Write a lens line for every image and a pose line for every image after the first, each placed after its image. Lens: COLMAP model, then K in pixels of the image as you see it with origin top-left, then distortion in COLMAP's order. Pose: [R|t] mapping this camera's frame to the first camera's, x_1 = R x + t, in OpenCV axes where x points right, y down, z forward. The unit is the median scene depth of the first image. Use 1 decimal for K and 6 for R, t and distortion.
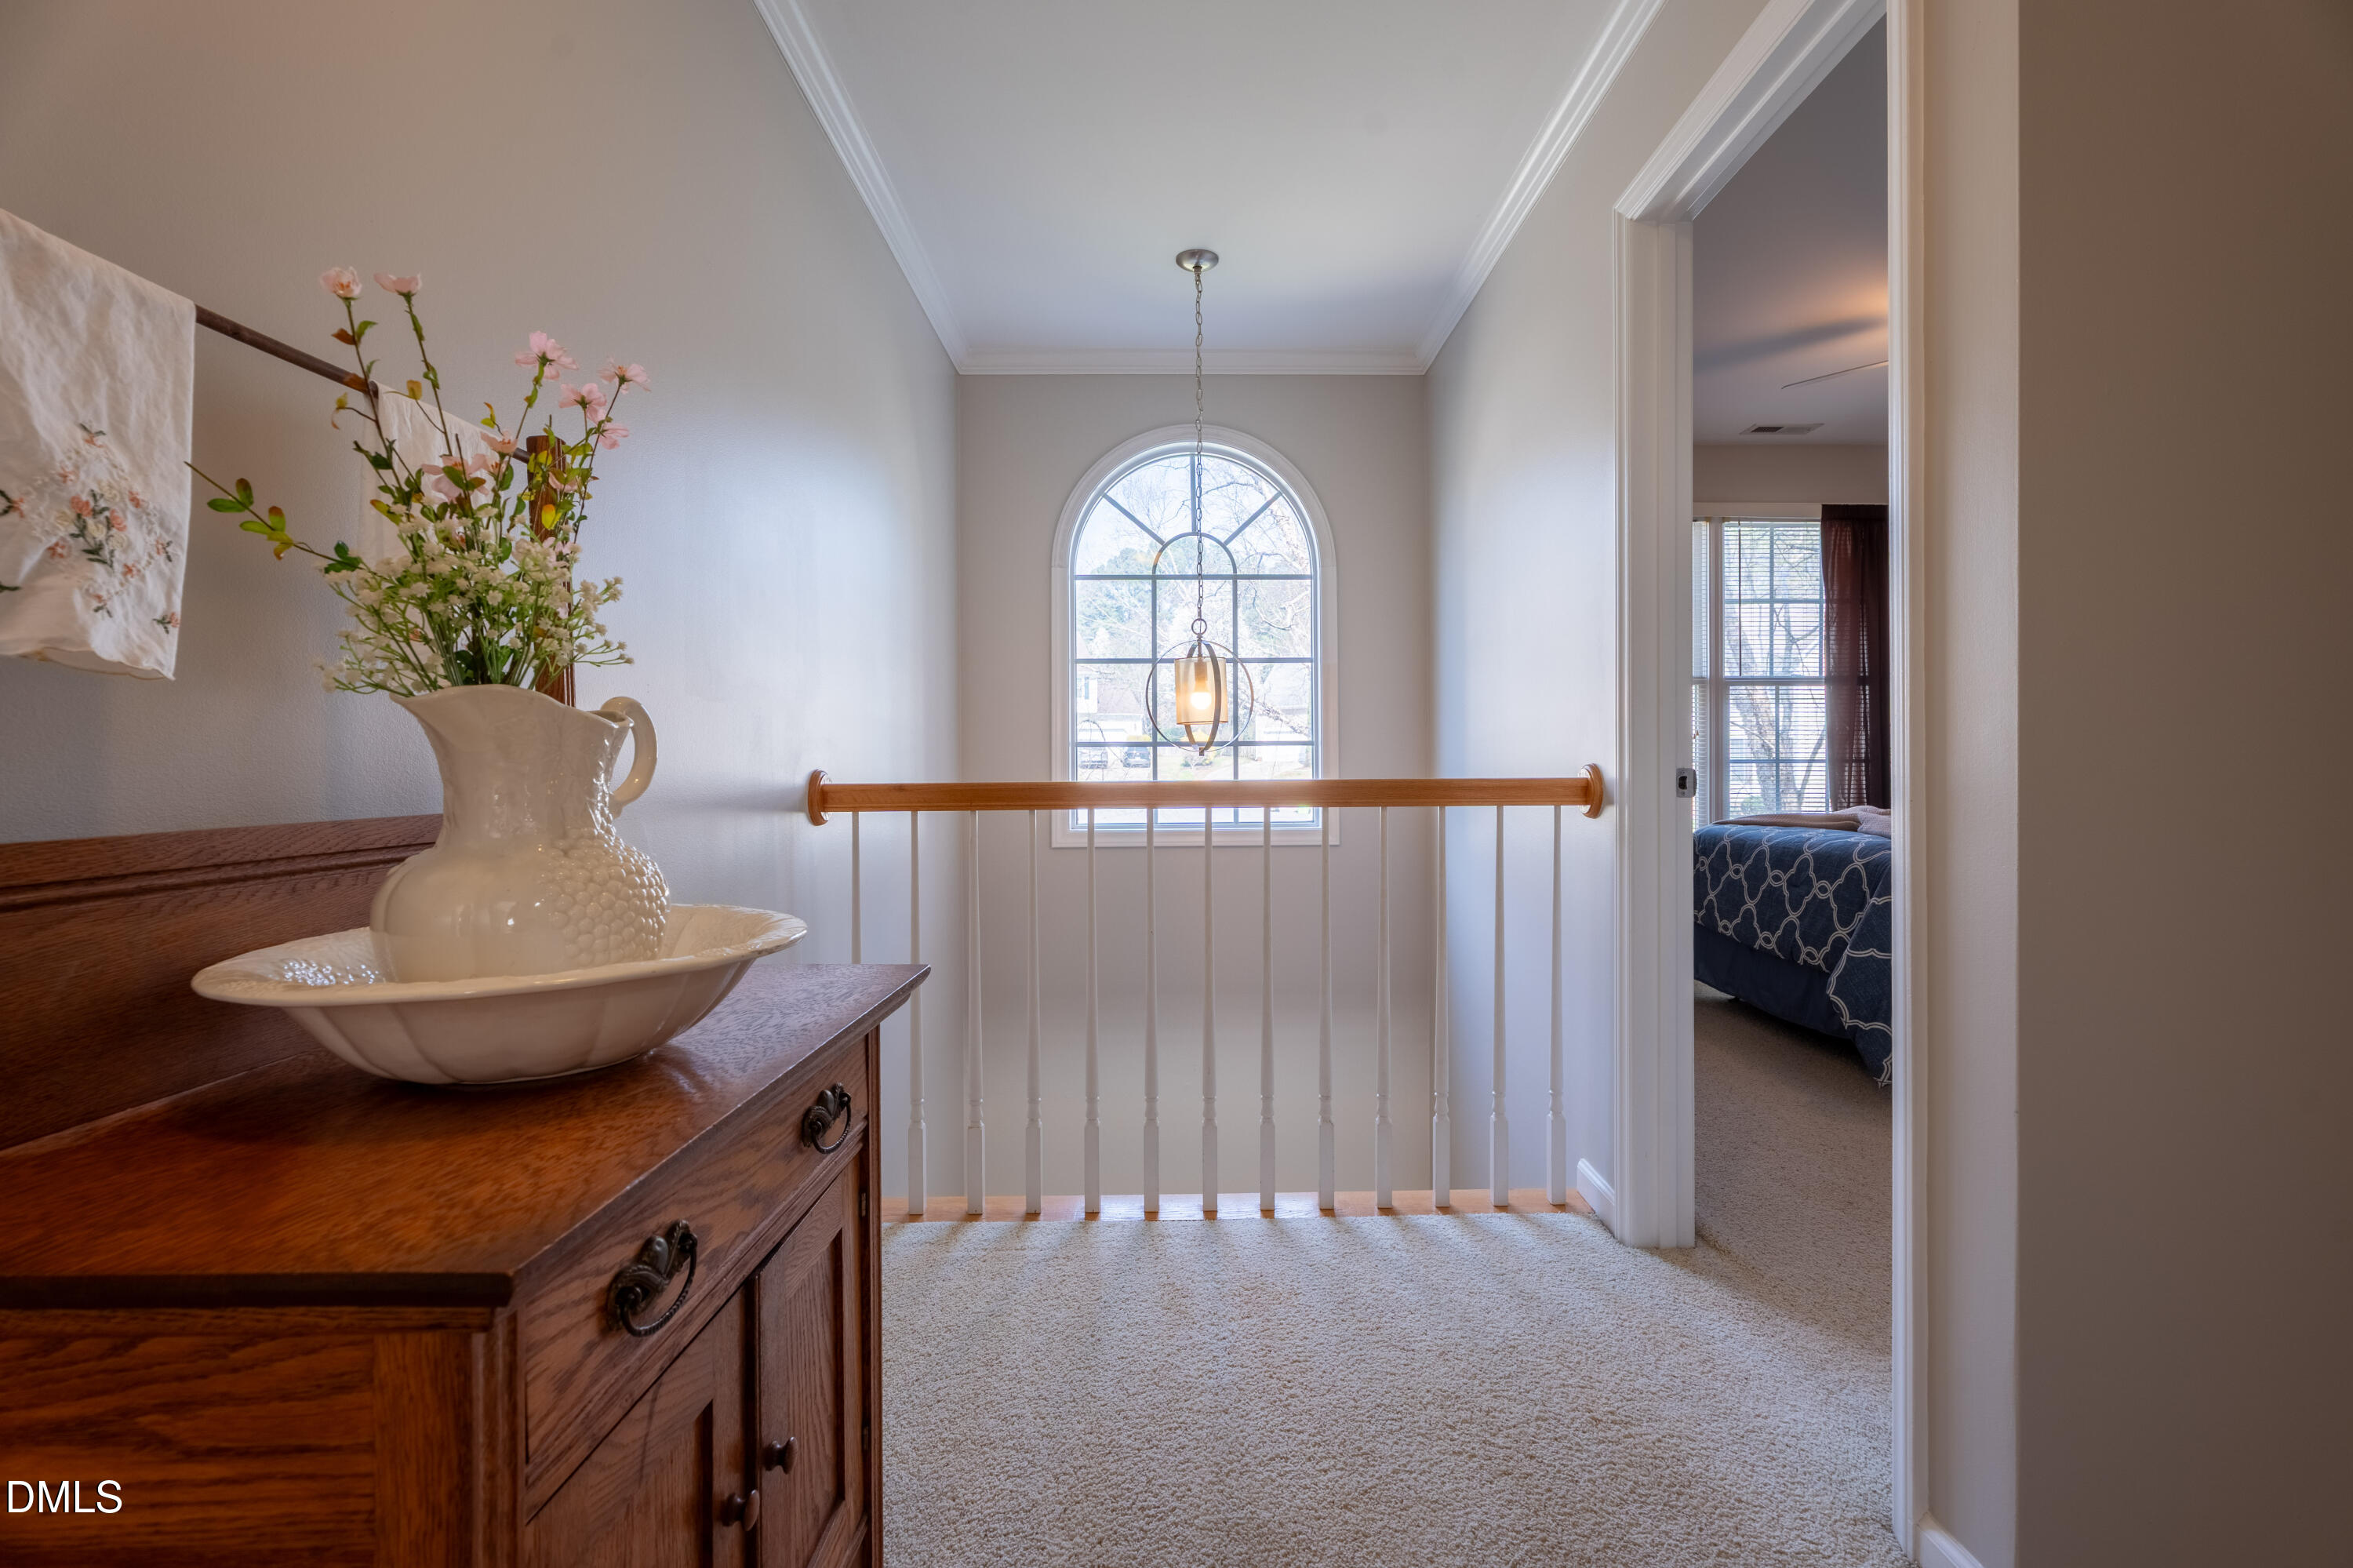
lens RADIAL K [[1059.3, 0, 1197.7], [0, 1059.3, 769.9], [0, 0, 1]] dist [0.003223, -0.002002]
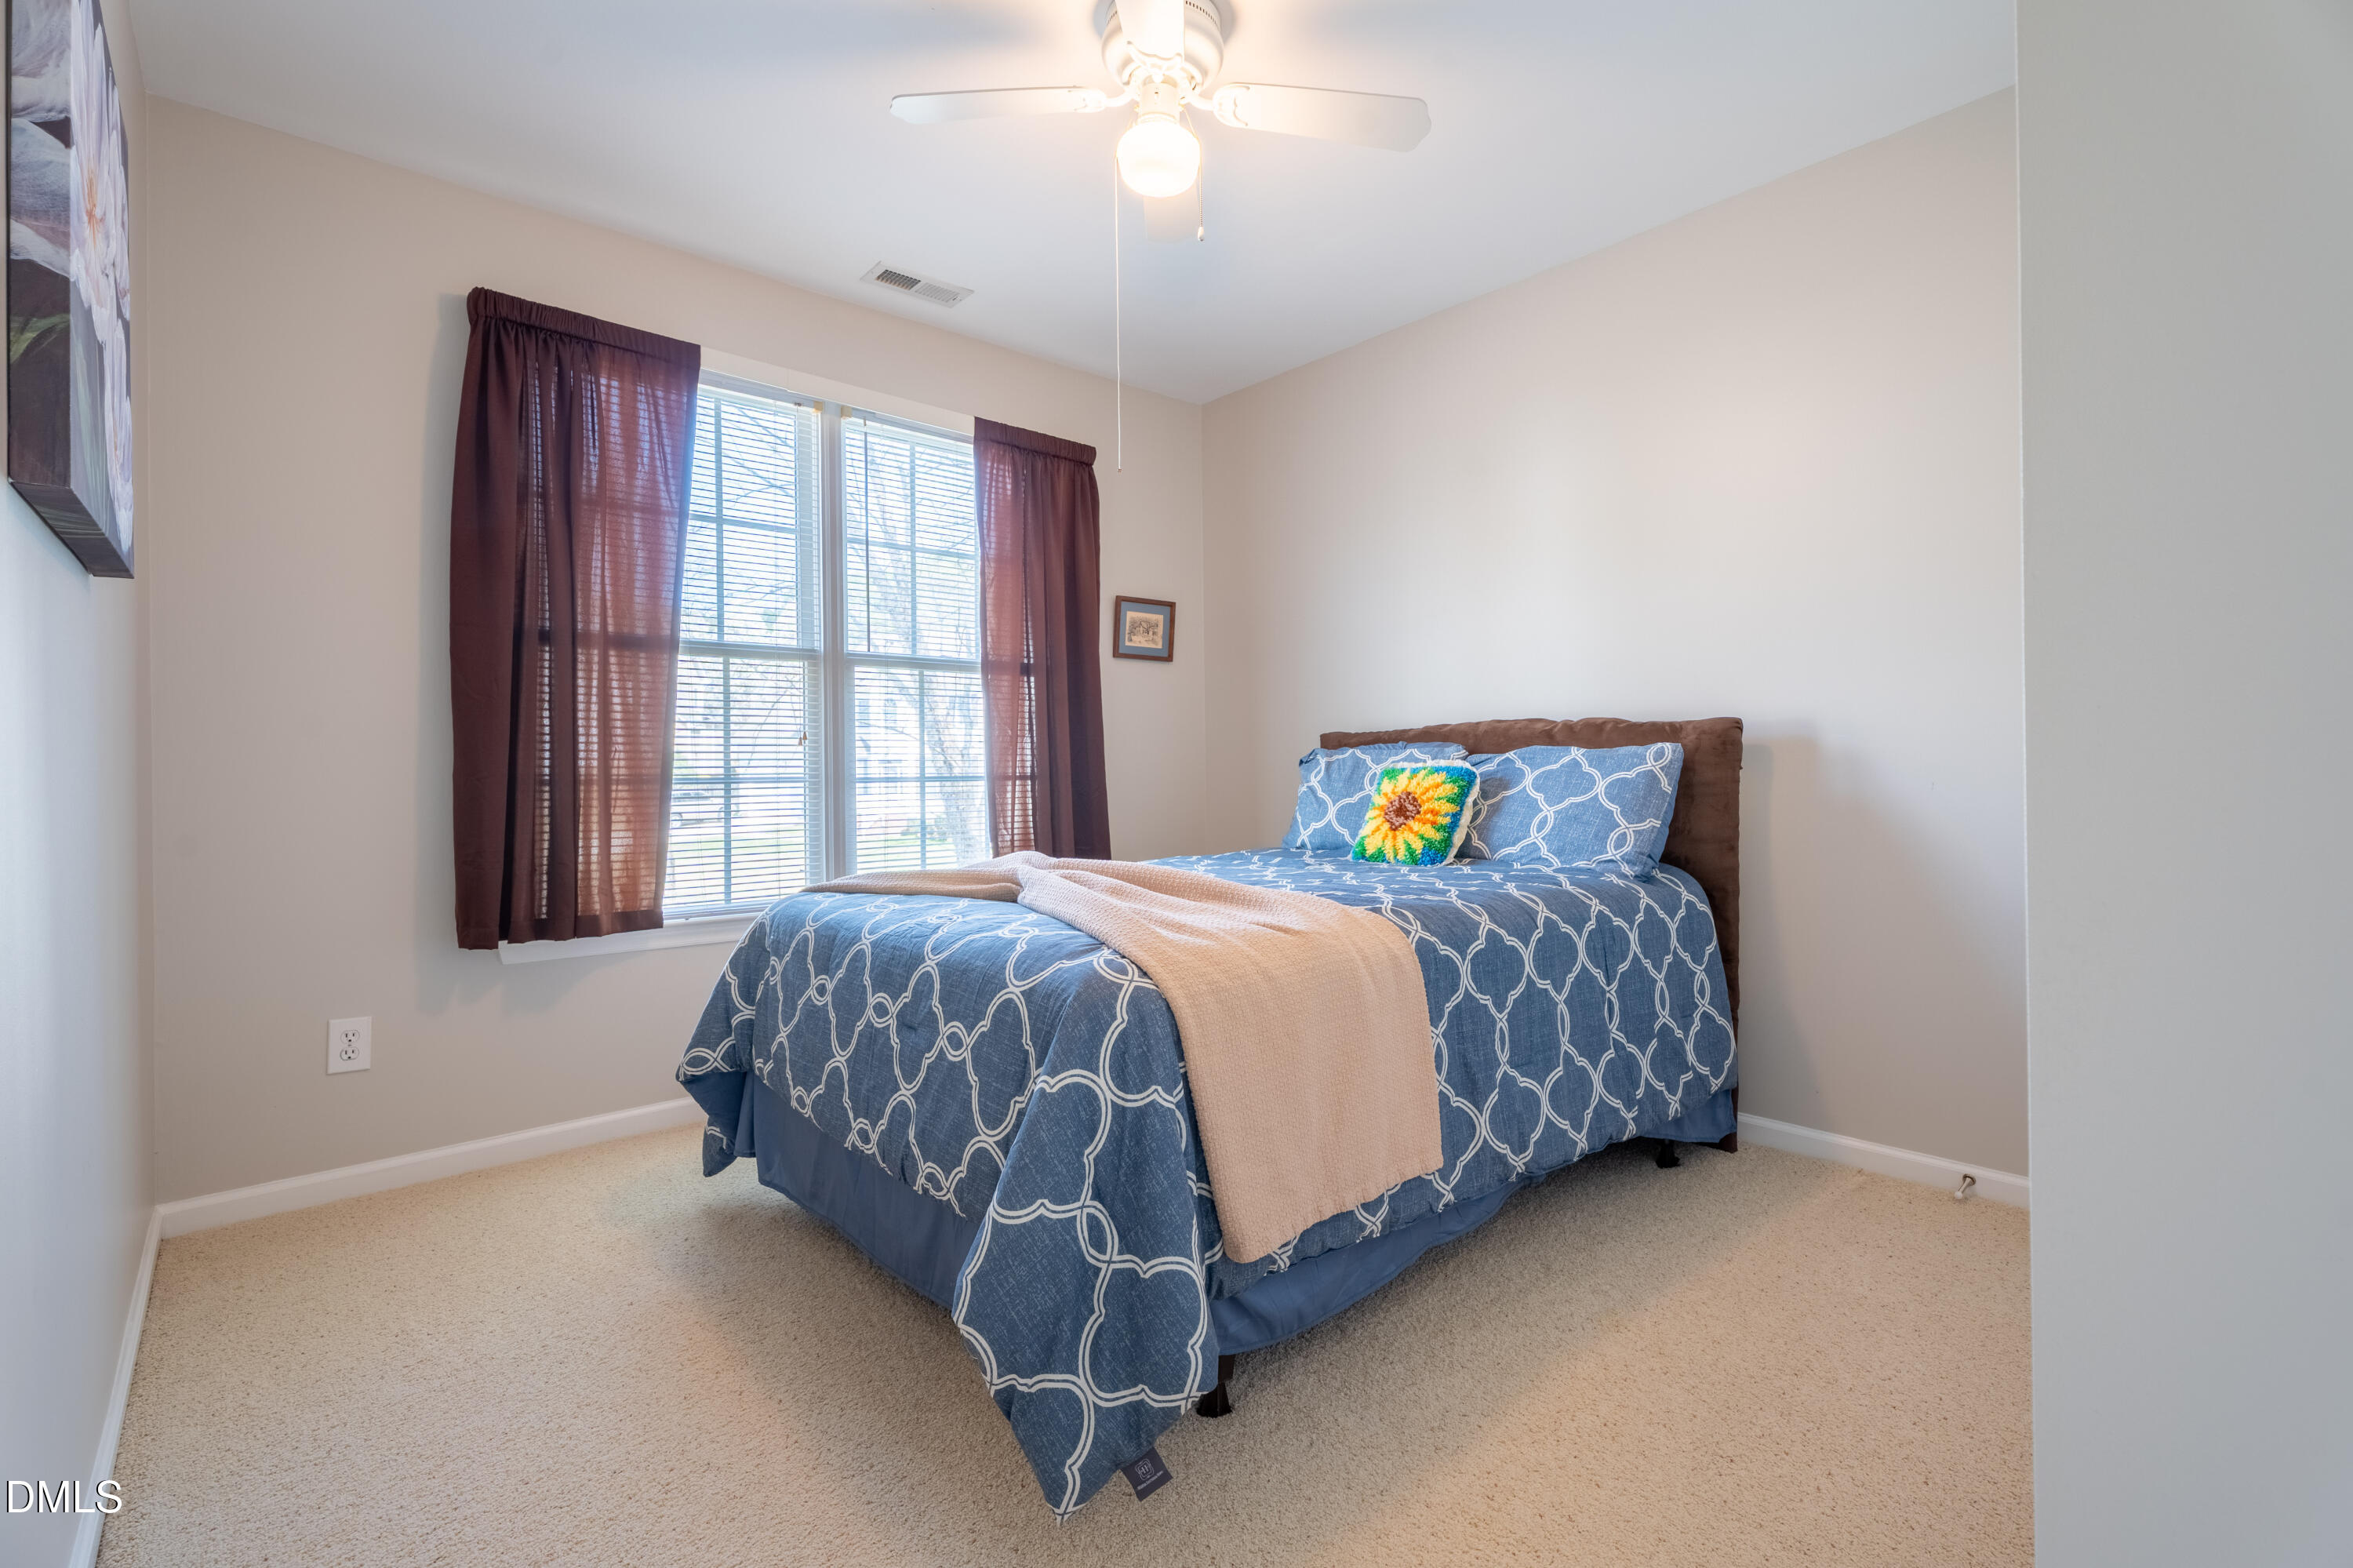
lens RADIAL K [[1059.3, 0, 1183.2], [0, 1059.3, 777.8], [0, 0, 1]] dist [0.003223, -0.002002]
pose [[0.764637, -0.006726, 0.644426, 0.339163], [0.012642, 0.999910, -0.004564, -0.005567], [-0.644337, 0.011636, 0.764653, 0.530065]]
